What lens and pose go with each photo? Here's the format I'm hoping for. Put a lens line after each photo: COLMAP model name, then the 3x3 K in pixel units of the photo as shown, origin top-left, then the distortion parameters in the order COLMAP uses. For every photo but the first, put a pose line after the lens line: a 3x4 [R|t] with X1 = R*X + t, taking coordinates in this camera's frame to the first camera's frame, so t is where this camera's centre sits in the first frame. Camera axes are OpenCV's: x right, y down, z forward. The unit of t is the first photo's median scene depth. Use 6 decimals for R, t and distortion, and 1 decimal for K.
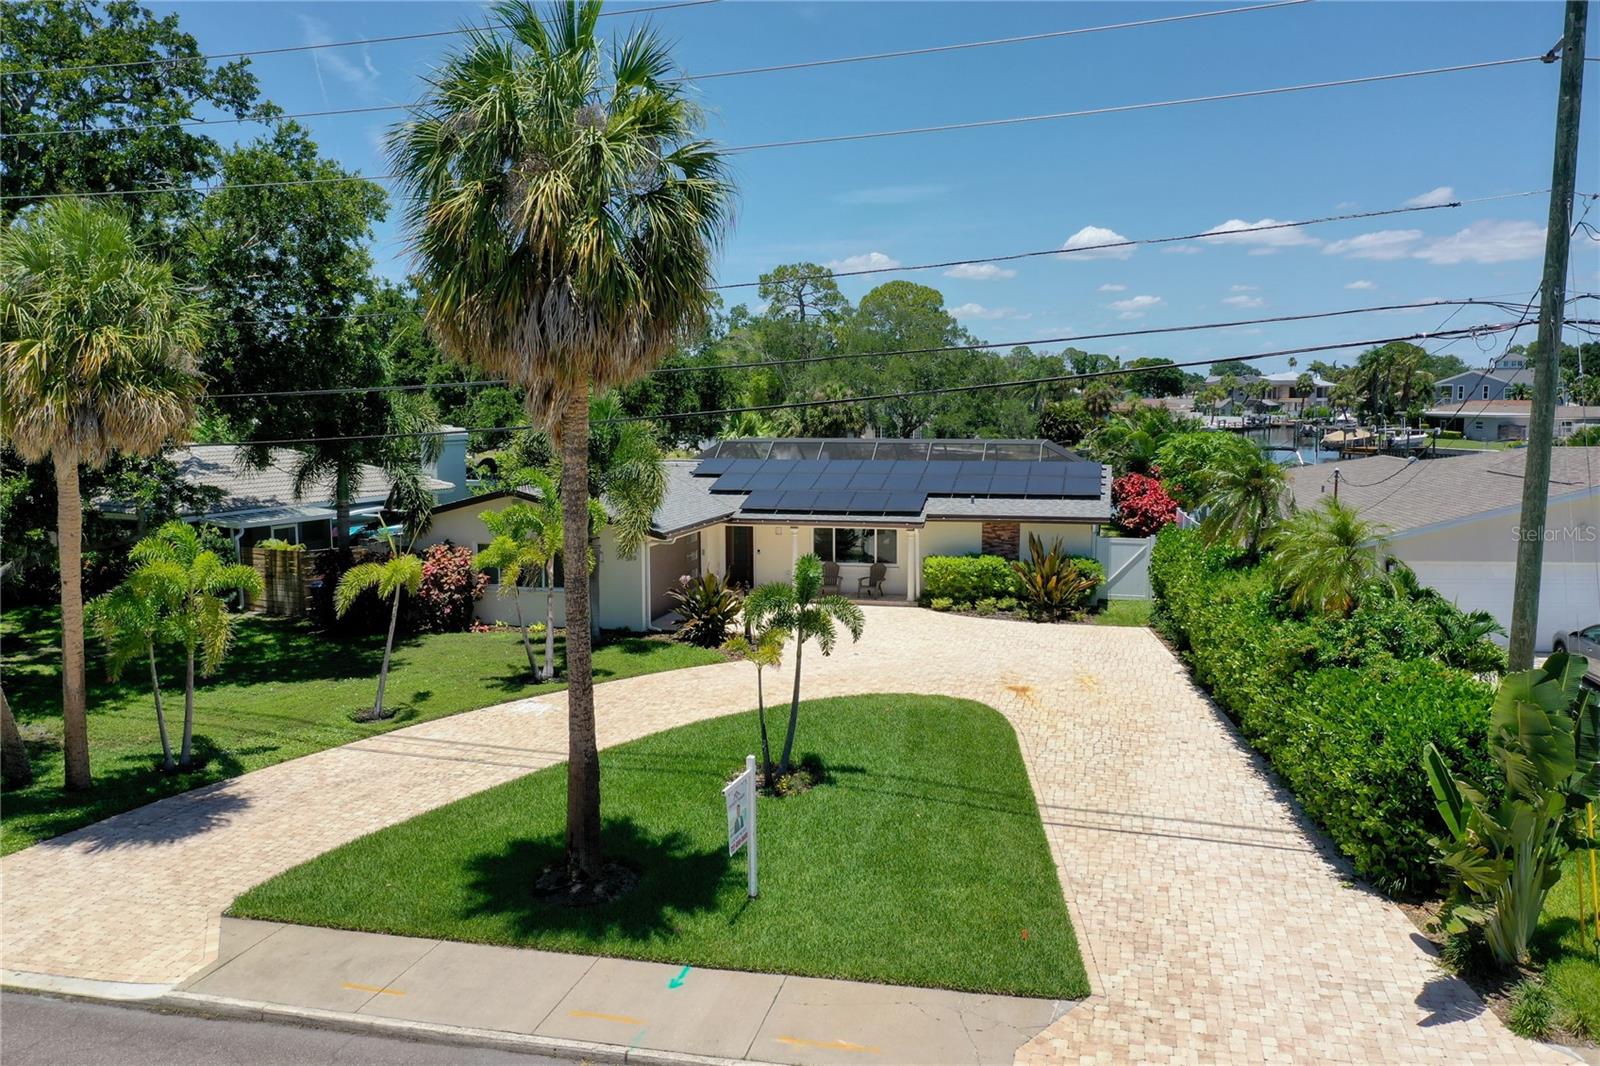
lens RADIAL K [[1260.2, 0, 792.3], [0, 1260.2, 533.6], [0, 0, 1]] dist [-0.003963, -0.006442]
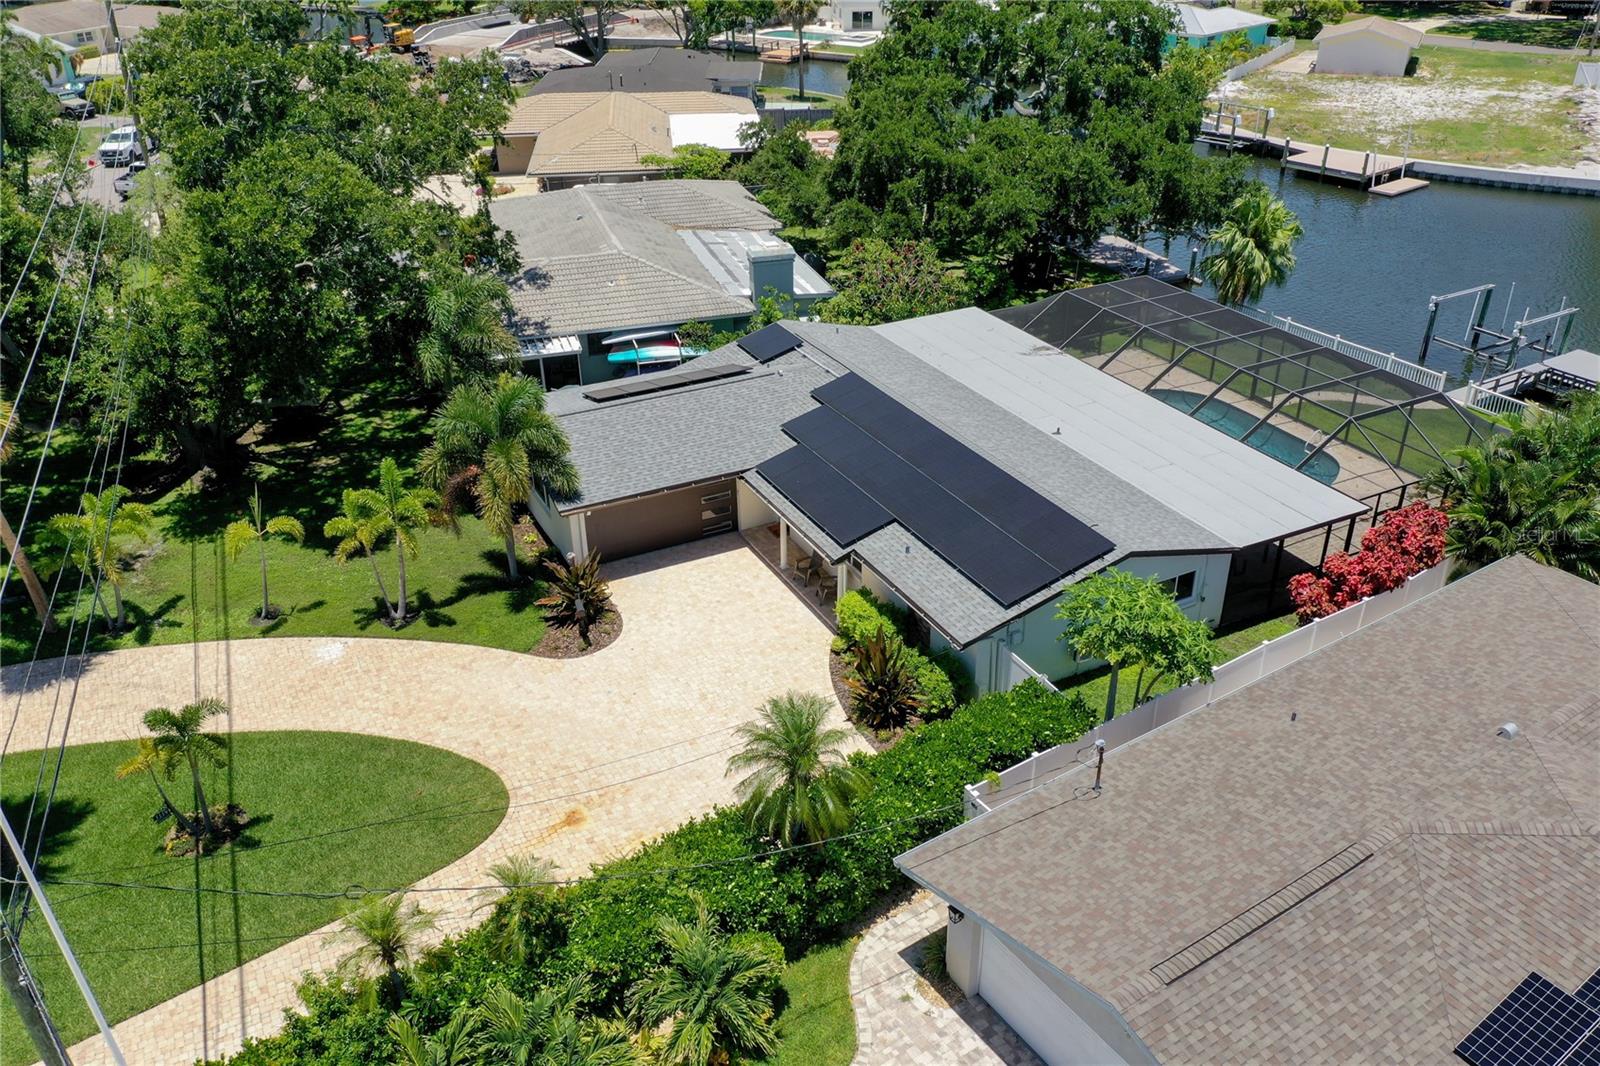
lens RADIAL K [[1260.2, 0, 792.3], [0, 1260.2, 533.6], [0, 0, 1]] dist [-0.003963, -0.006442]
pose [[0.661703, 0.362139, -0.656509, 1.003743], [-0.075170, 0.903250, 0.422480, -0.609805], [0.745988, -0.230207, 0.624905, 0.584143]]
